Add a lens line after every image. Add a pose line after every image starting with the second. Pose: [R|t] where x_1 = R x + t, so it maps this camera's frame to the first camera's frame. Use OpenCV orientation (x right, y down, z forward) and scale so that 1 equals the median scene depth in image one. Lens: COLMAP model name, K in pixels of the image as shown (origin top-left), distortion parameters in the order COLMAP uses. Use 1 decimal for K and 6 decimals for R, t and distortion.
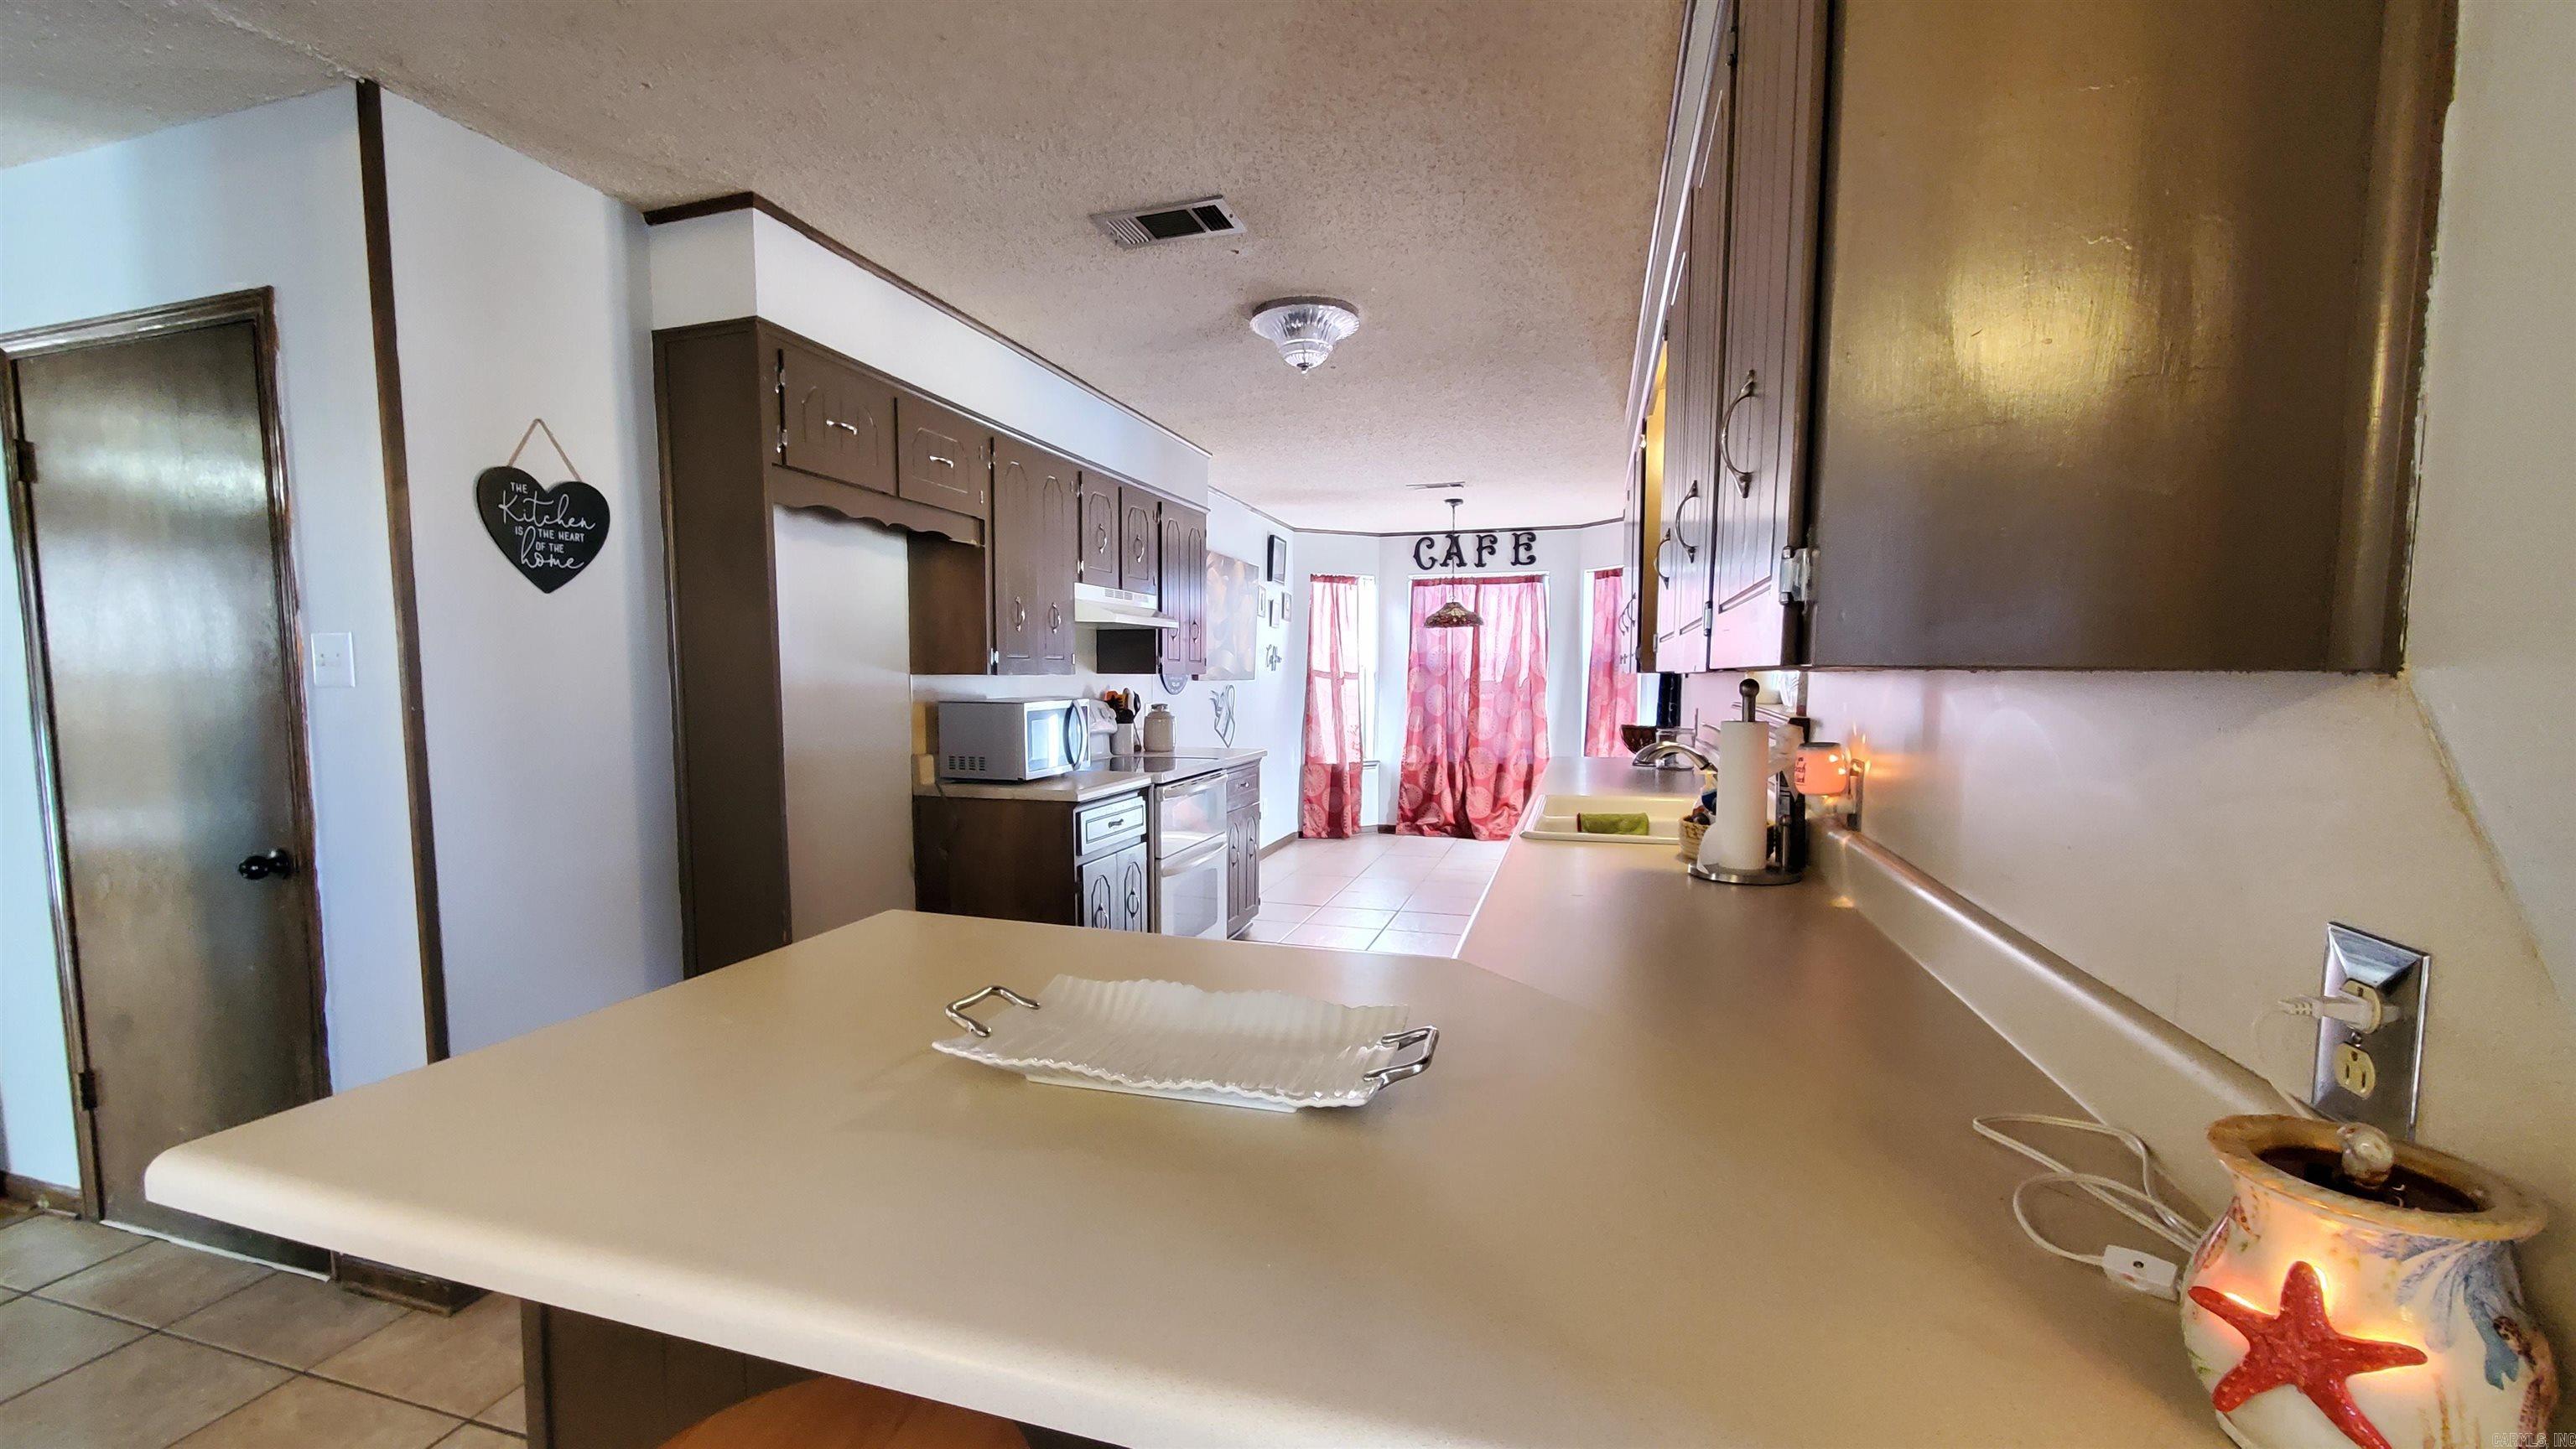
lens RADIAL K [[1026.8, 0, 1267.0], [0, 1026.8, 760.1], [0, 0, 1]] dist [0.001611, -0.003961]
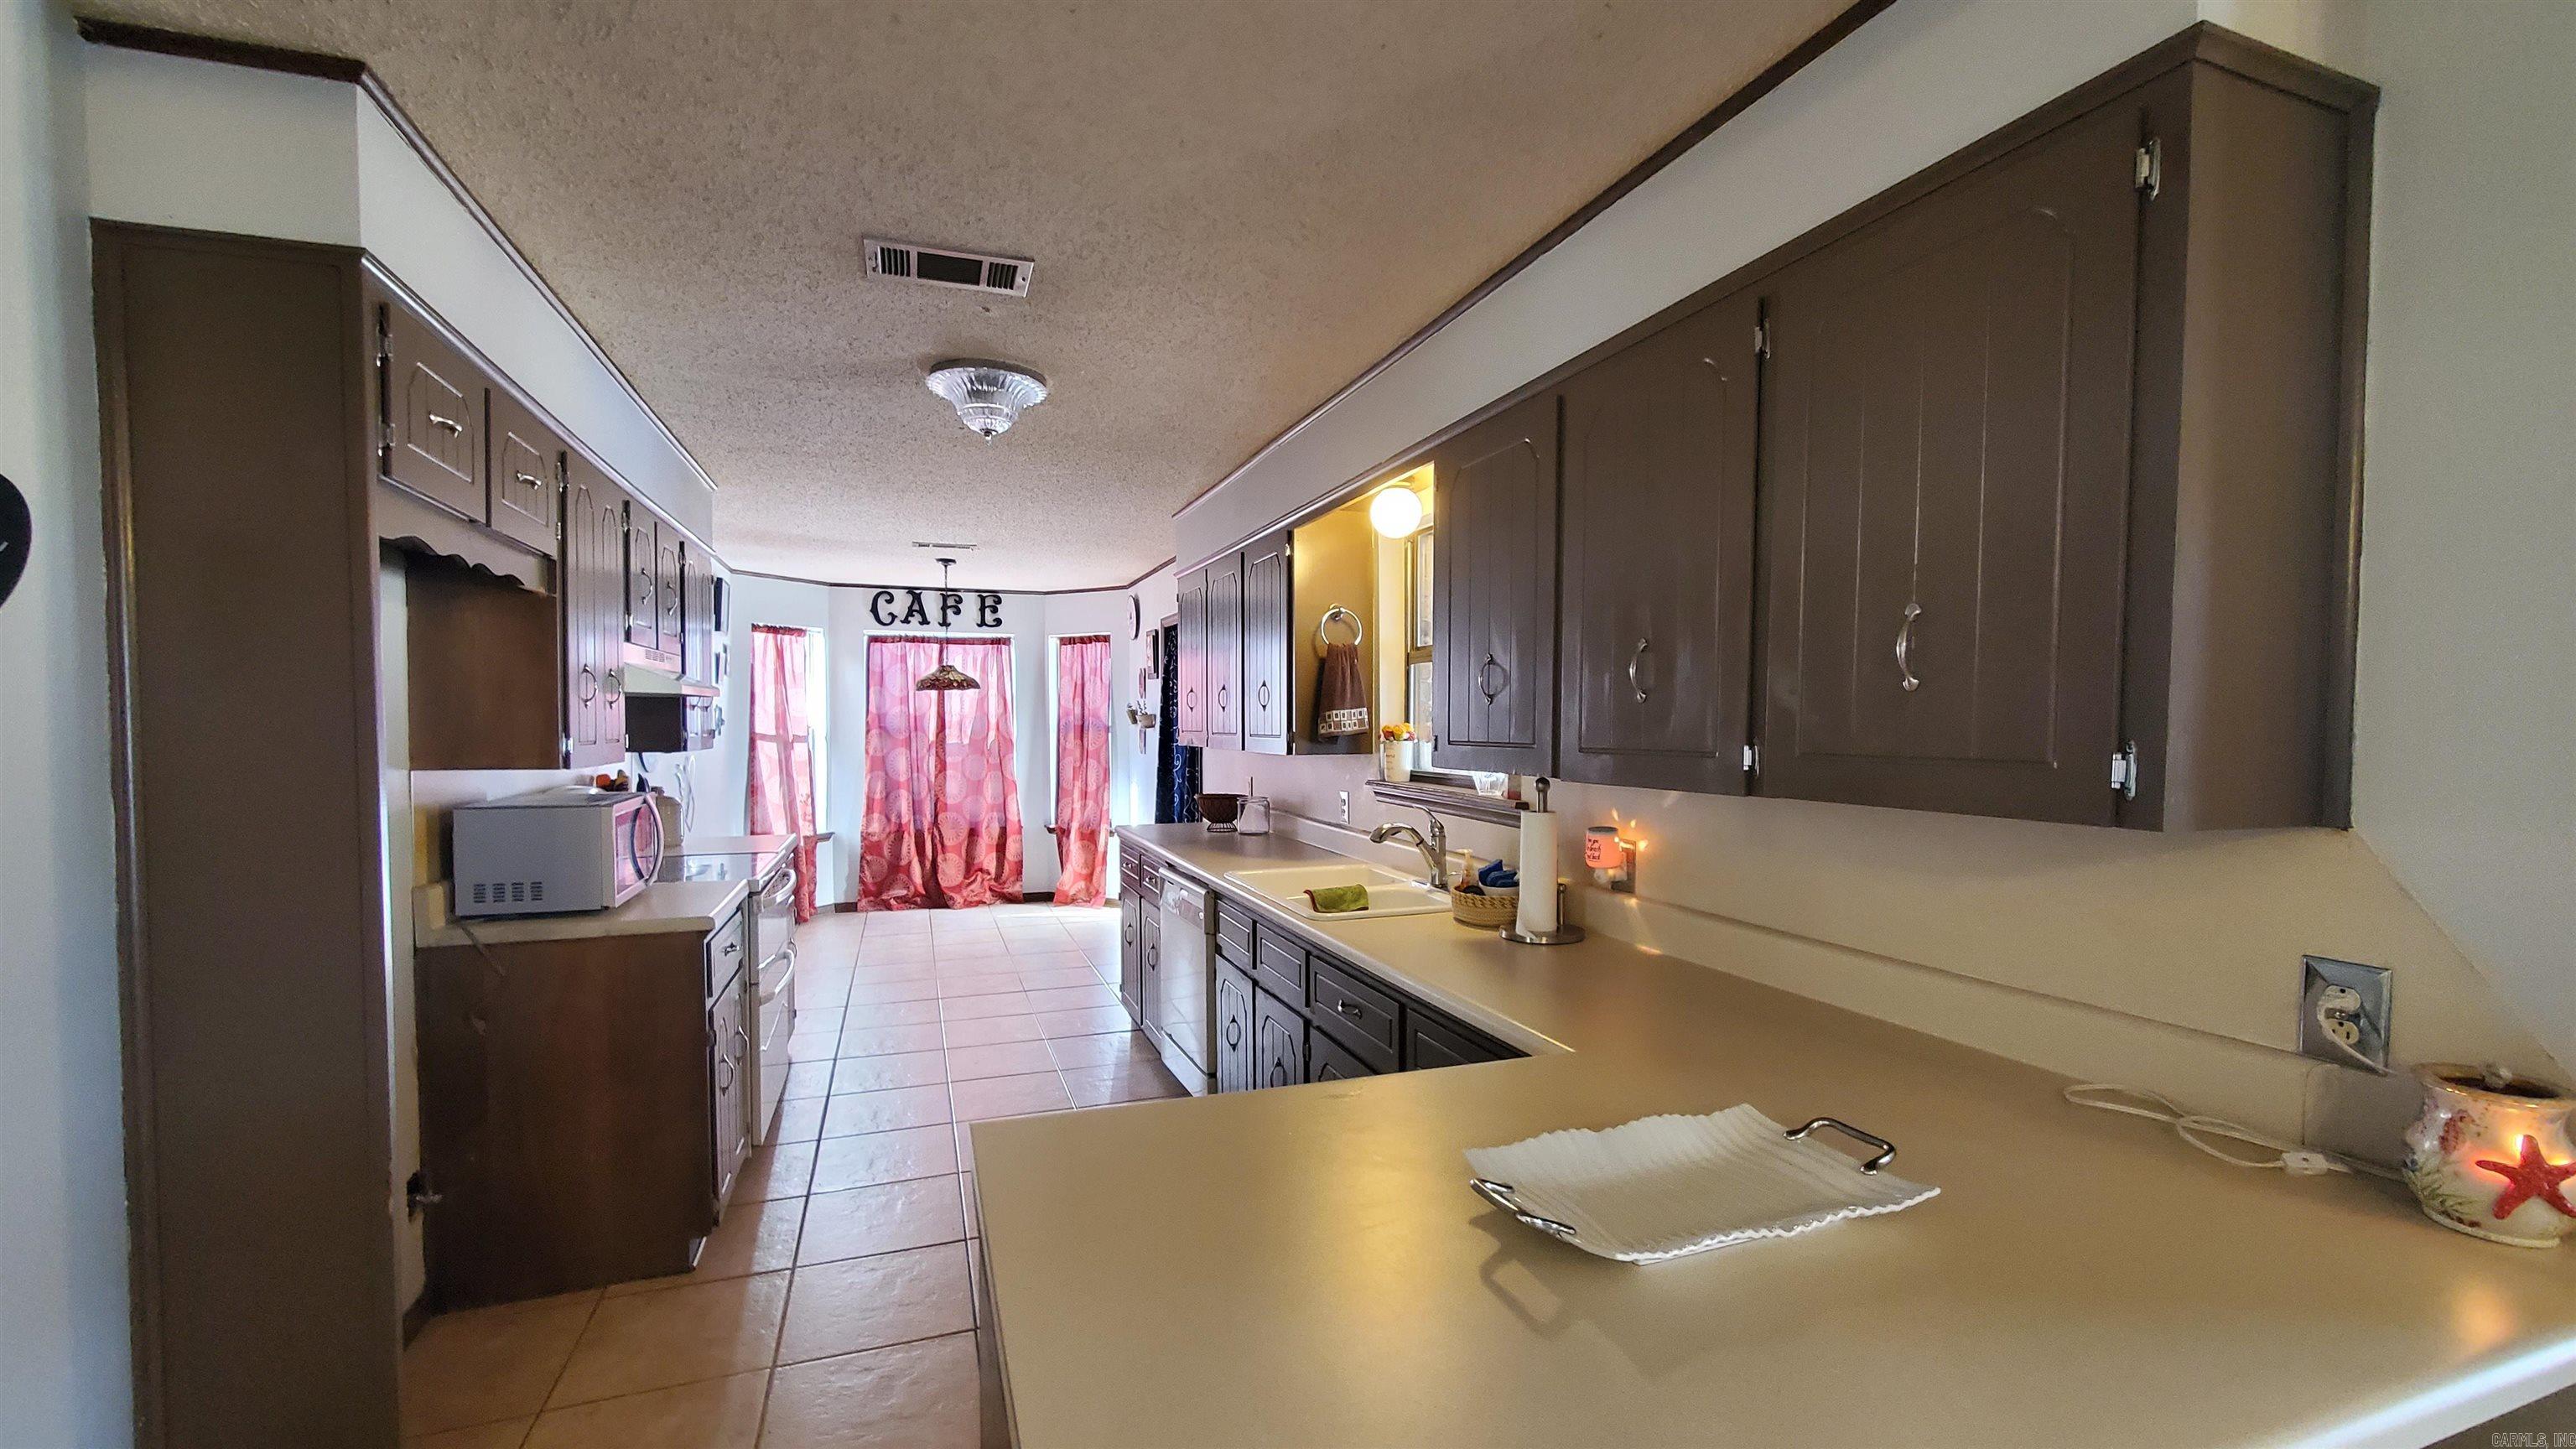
lens RADIAL K [[1026.4, 0, 1274.0], [0, 1026.4, 760.7], [0, 0, 1]] dist [-0.000791, -0.000490]
pose [[0.802144, -0.020599, 0.596775, -0.123304], [0.047573, 0.998433, -0.029482, -0.017997], [-0.595232, 0.052039, 0.801867, 0.044417]]
